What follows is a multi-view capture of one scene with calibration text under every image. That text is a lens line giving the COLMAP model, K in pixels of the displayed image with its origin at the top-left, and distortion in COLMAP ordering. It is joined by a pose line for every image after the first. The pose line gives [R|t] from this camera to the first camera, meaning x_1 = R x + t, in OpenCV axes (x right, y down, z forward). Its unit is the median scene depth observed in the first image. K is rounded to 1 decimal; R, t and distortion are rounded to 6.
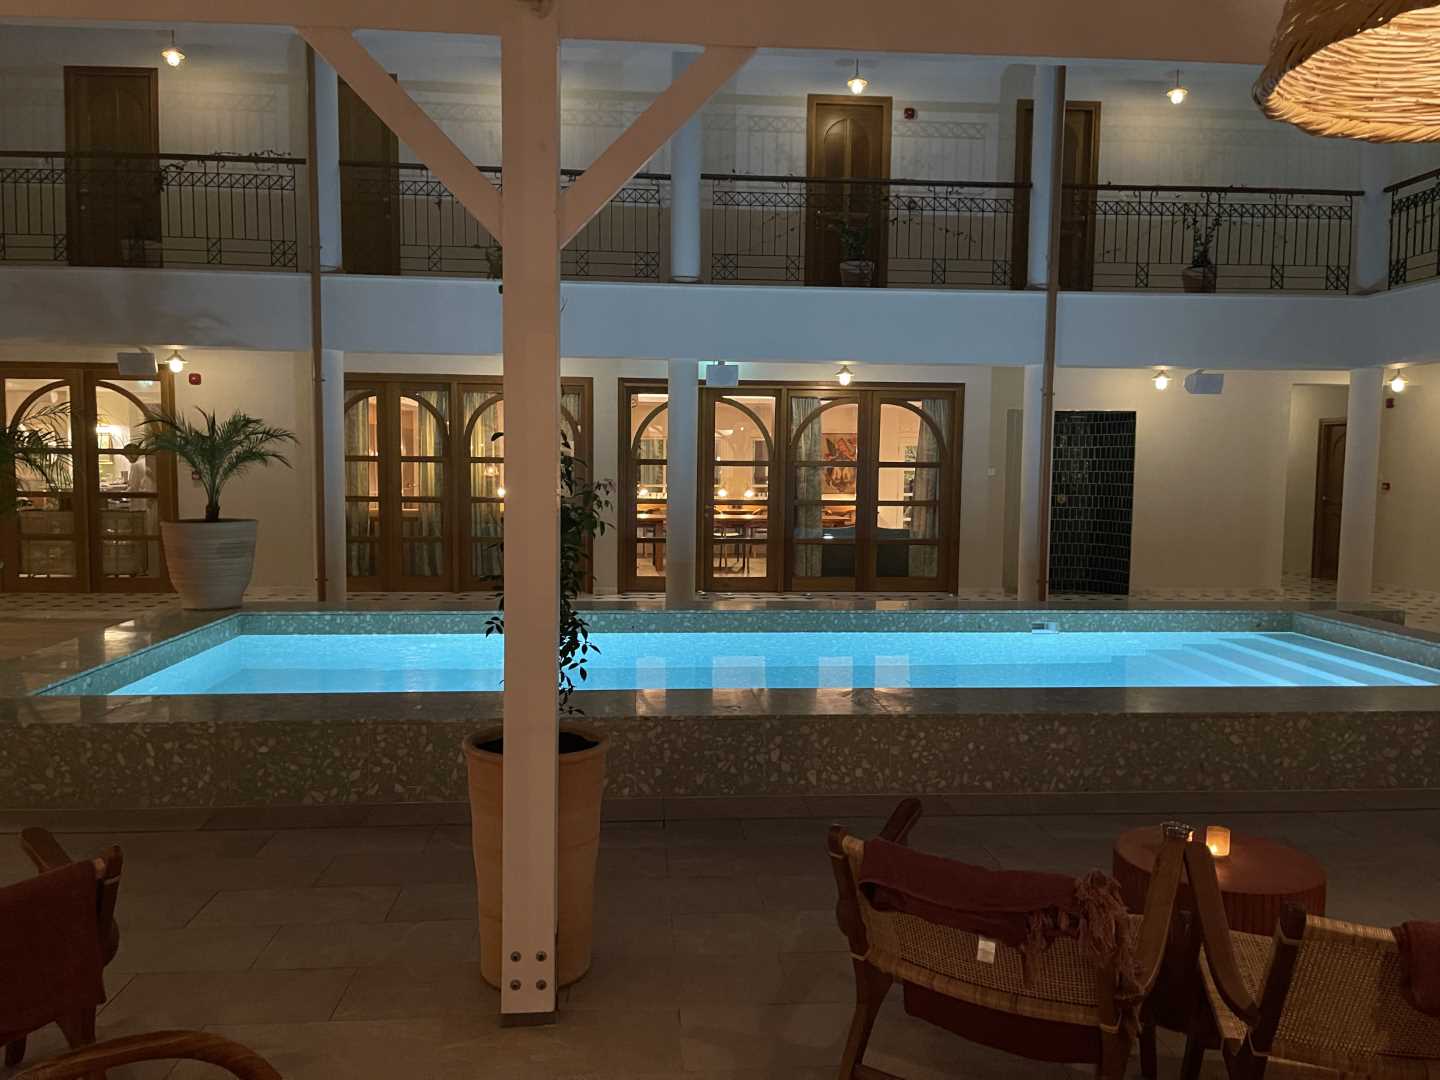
lens RADIAL K [[1116.8, 0, 718.7], [0, 1116.8, 545.9], [0, 0, 1]] dist [0.099018, -0.085868]
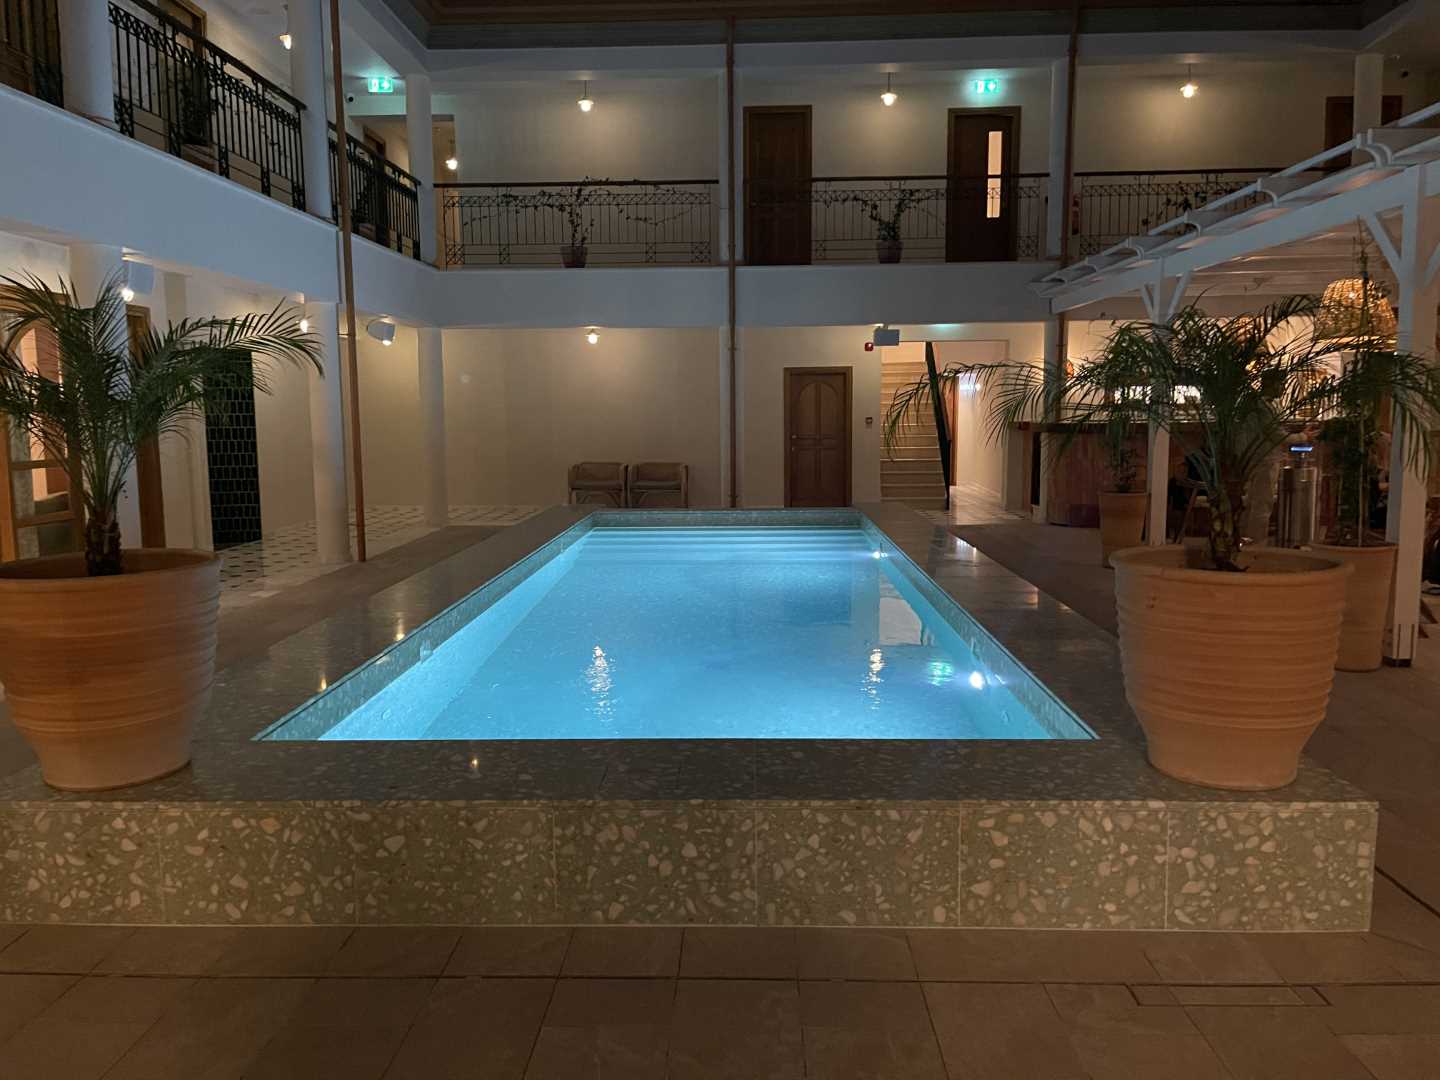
lens RADIAL K [[1116.8, 0, 718.7], [0, 1116.8, 545.9], [0, 0, 1]] dist [0.099018, -0.085868]
pose [[0.121694, -0.135796, 0.983234, -0.601049], [0.084153, 0.988442, 0.126100, -0.044622], [-0.988994, 0.067397, 0.131715, 0.504222]]
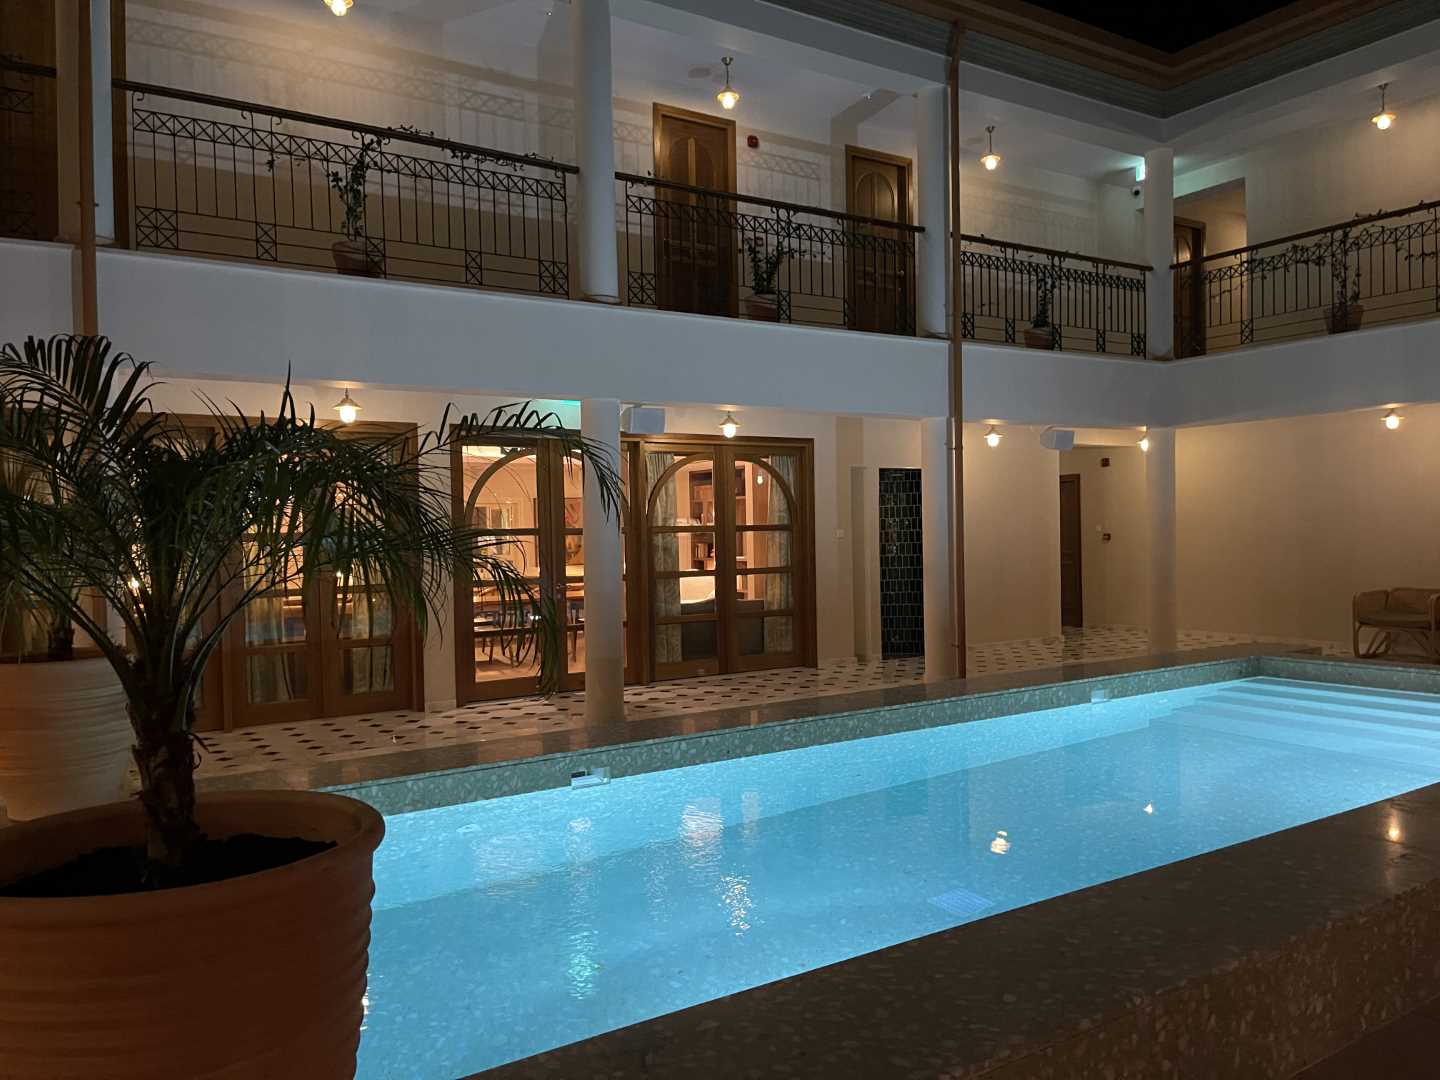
lens RADIAL K [[1116.8, 0, 718.7], [0, 1116.8, 545.9], [0, 0, 1]] dist [0.099018, -0.085868]
pose [[0.874270, -0.036227, 0.484087, -0.305558], [0.066896, 0.996689, -0.046226, -0.019924], [-0.480809, 0.072798, 0.873798, 0.248608]]
